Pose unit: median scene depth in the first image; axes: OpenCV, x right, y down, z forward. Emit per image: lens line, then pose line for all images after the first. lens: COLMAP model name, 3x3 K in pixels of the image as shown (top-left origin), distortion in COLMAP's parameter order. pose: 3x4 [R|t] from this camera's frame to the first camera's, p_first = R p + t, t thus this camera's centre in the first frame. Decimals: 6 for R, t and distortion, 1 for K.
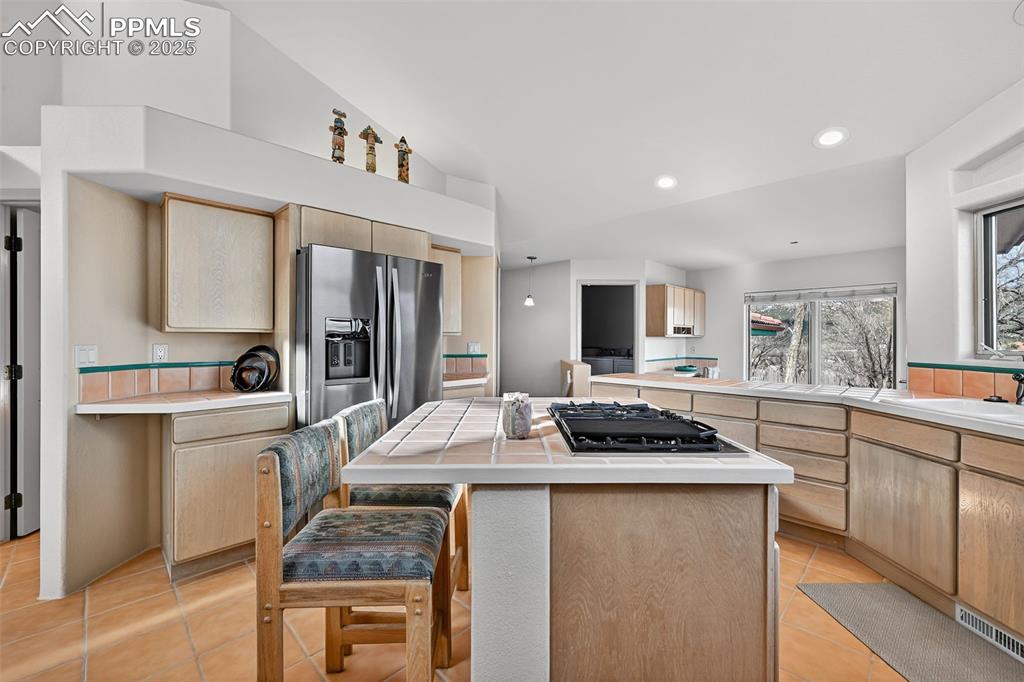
lens RADIAL K [[414.8, 0, 511.9], [0, 414.8, 339.5], [0, 0, 1]] dist [-0.001326, -0.000203]
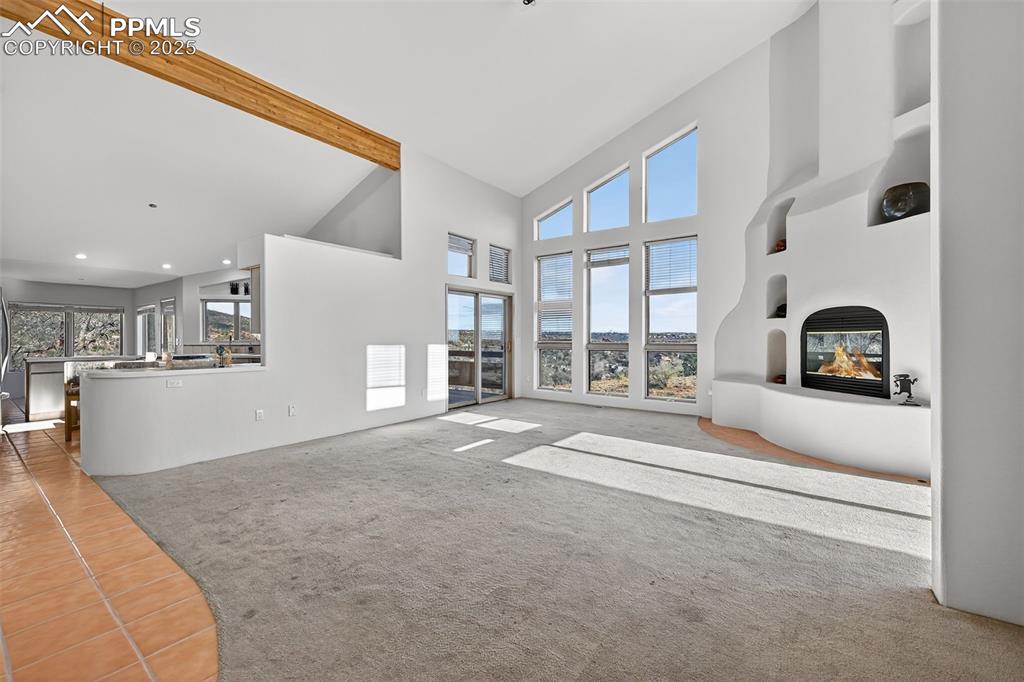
lens RADIAL K [[414.8, 0, 511.9], [0, 414.8, 339.5], [0, 0, 1]] dist [-0.001326, -0.000203]
pose [[-0.152940, -0.001259, 0.988235, -2.660846], [-0.001089, 0.999999, 0.001105, 0.012309], [-0.988235, -0.000907, -0.152942, -1.005481]]
